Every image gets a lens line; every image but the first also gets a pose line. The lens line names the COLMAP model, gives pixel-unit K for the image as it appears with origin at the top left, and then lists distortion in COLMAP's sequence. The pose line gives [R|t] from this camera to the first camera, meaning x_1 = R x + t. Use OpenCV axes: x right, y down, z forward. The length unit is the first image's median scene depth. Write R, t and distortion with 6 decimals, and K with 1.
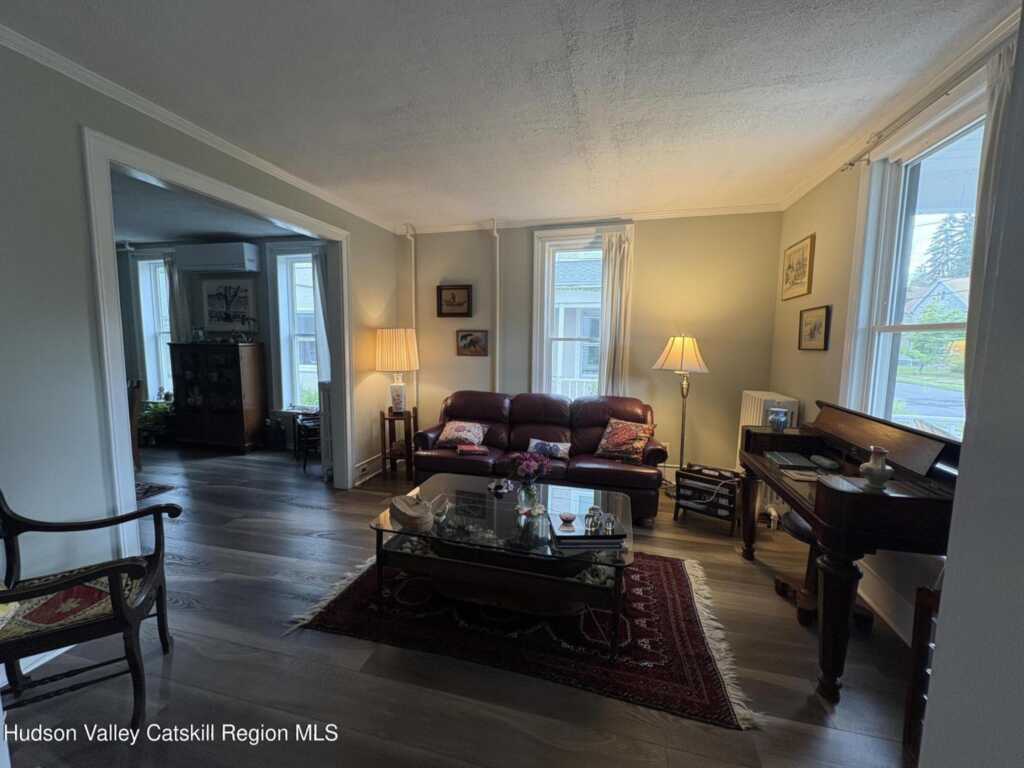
lens RADIAL K [[407.2, 0, 511.6], [0, 407.2, 384.6], [0, 0, 1]] dist [-0.002524, 0.000638]
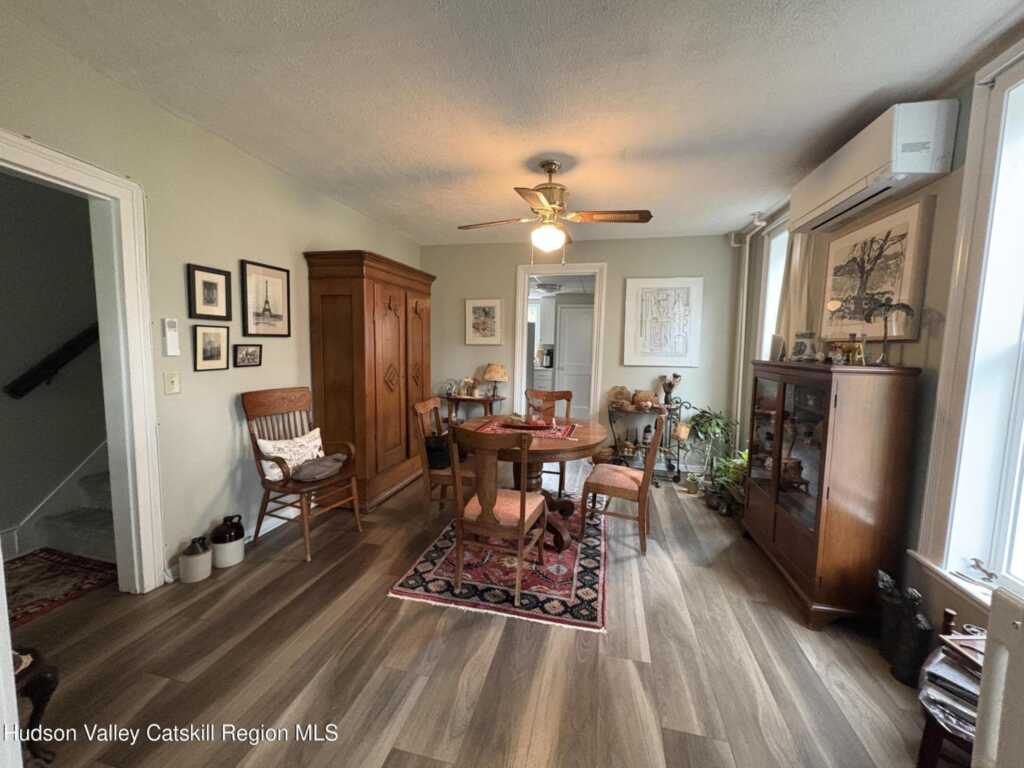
lens RADIAL K [[407.2, 0, 510.9], [0, 407.2, 382.0], [0, 0, 1]] dist [-0.002524, 0.000638]
pose [[0.030906, 0.083206, -0.996053, -0.439445], [-0.123227, 0.989244, 0.078813, -0.127681], [0.991897, 0.120305, 0.040827, 1.075220]]
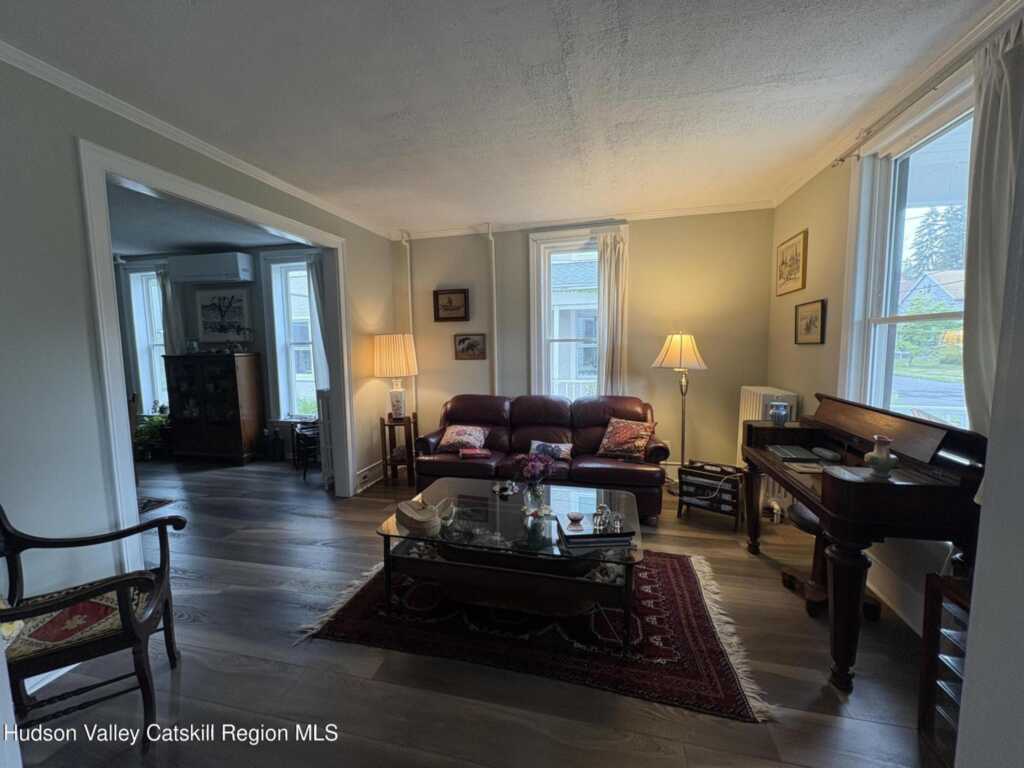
lens RADIAL K [[407.2, 0, 511.4], [0, 407.2, 385.0], [0, 0, 1]] dist [-0.002524, 0.000638]
pose [[0.999513, -0.028603, 0.012437, -0.015869], [0.028705, 0.999555, -0.008086, 0.004215], [-0.012201, 0.008439, 0.999890, -0.000747]]
